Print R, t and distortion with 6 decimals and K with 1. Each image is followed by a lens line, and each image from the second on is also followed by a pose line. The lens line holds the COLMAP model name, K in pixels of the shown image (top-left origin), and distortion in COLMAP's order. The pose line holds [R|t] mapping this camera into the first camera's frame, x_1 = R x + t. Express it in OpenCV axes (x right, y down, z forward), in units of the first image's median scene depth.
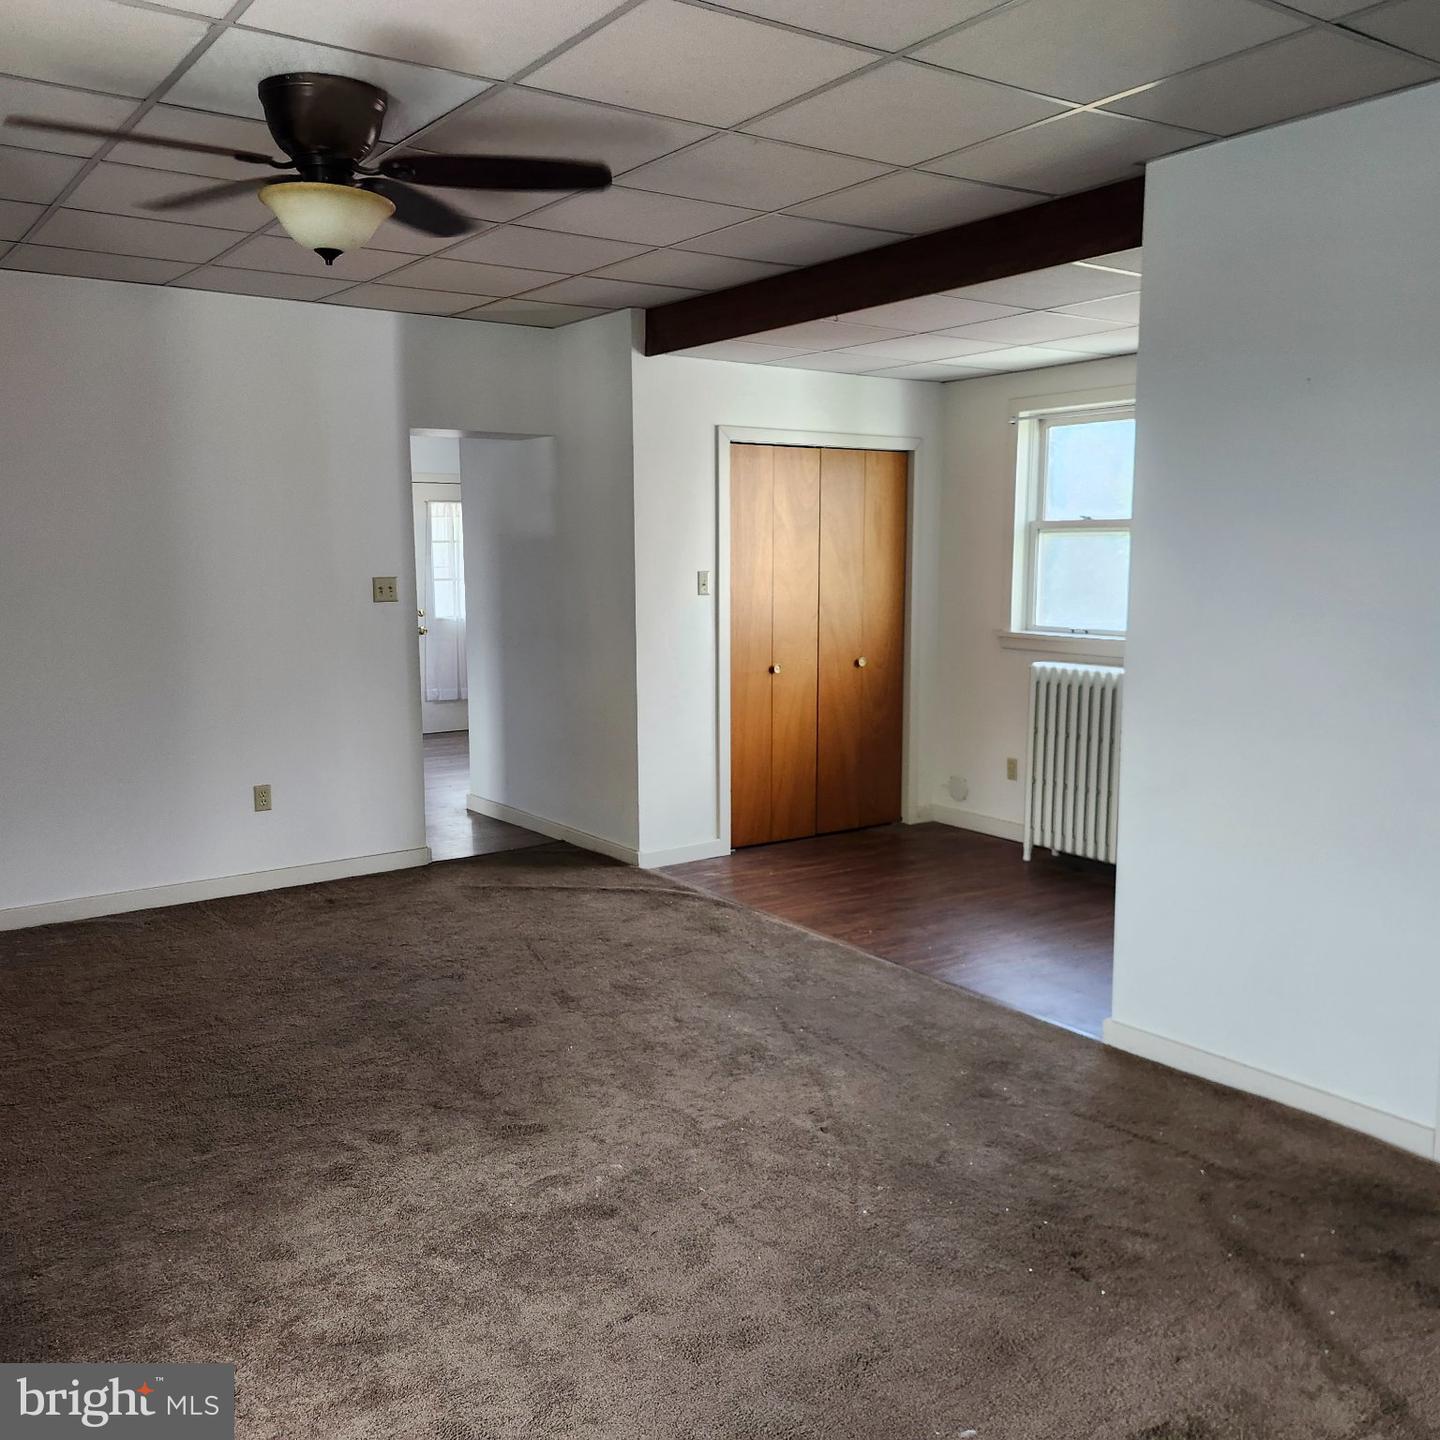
lens RADIAL K [[1366.5, 0, 718.4], [0, 1366.5, 655.4], [0, 0, 1]] dist [0.089868, -0.002135]
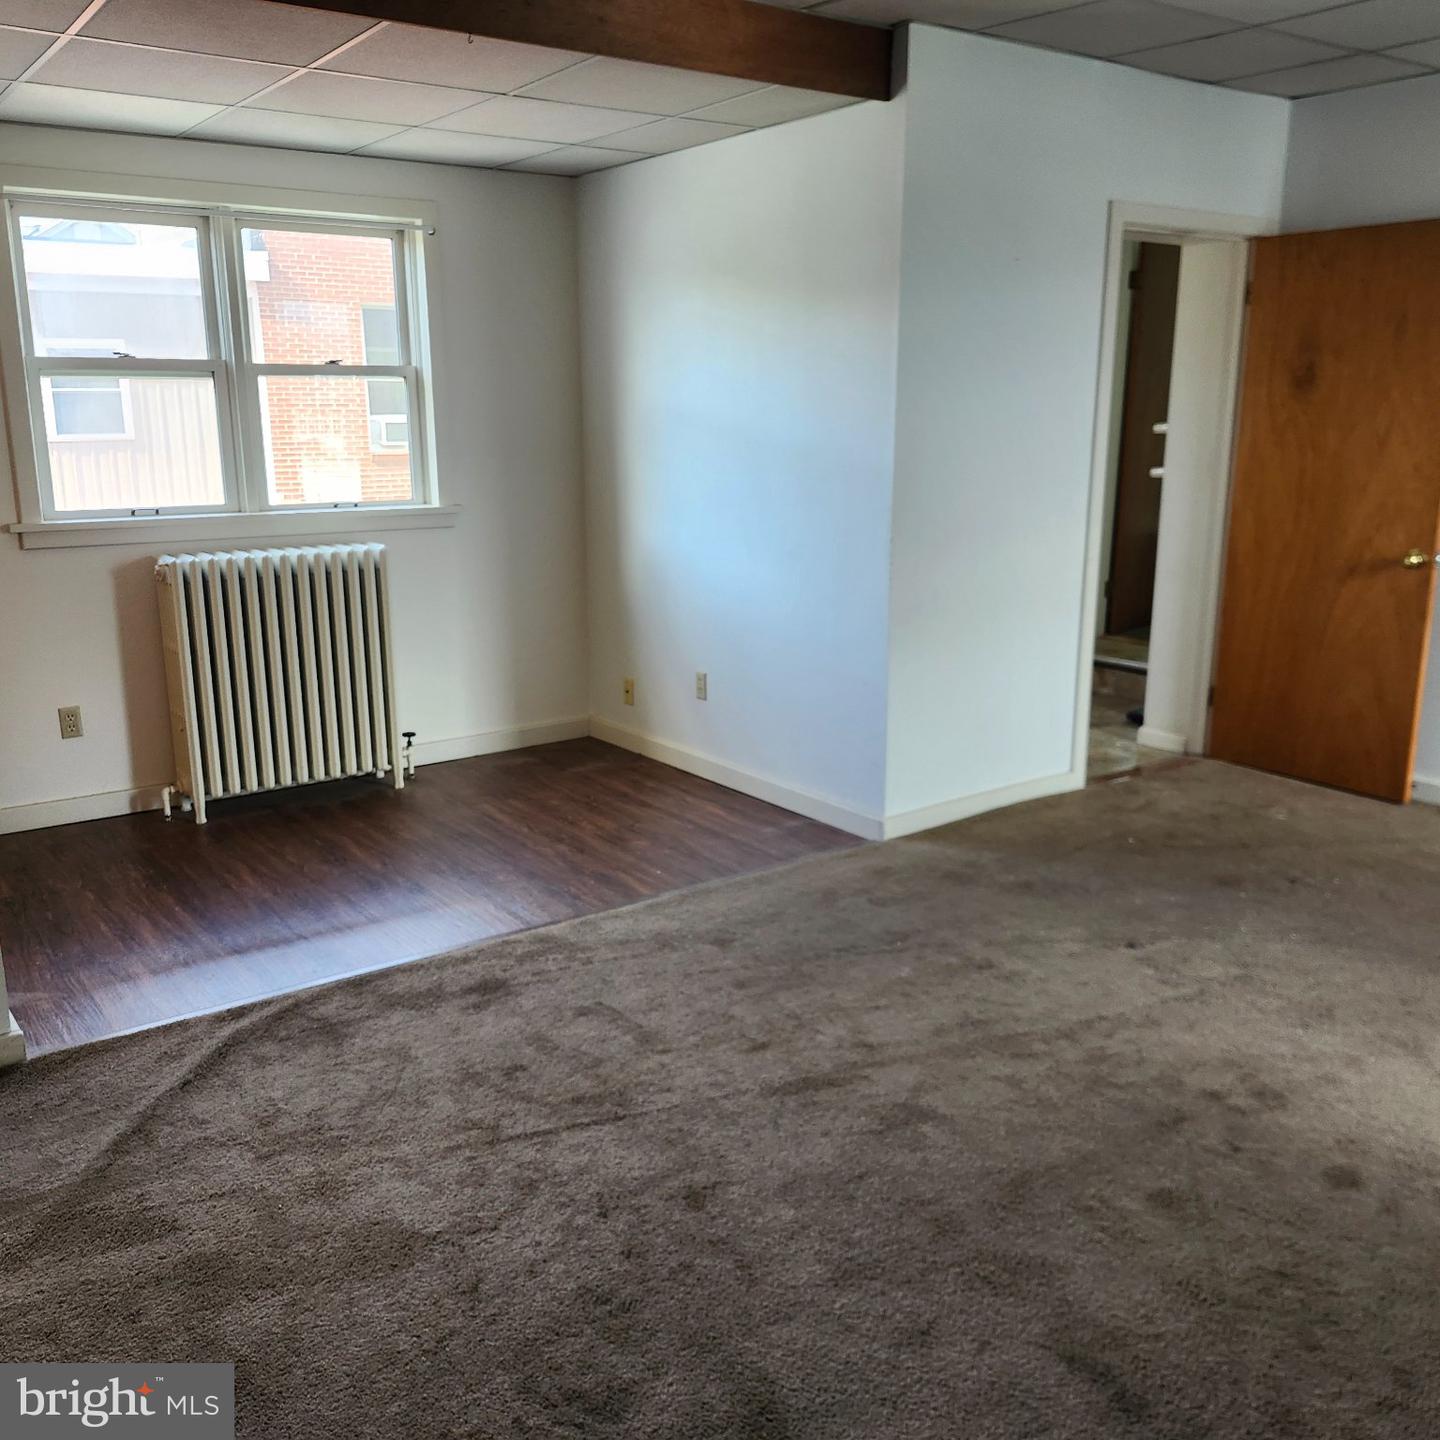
lens RADIAL K [[1317.1, 0, 750.5], [0, 1317.1, 696.8], [0, 0, 1]] dist [0.109084, -0.151257]
pose [[-0.014852, -0.219787, 0.975435, -0.645908], [0.084706, 0.971759, 0.220249, -0.071966], [-0.996295, 0.085897, 0.004184, 0.933889]]
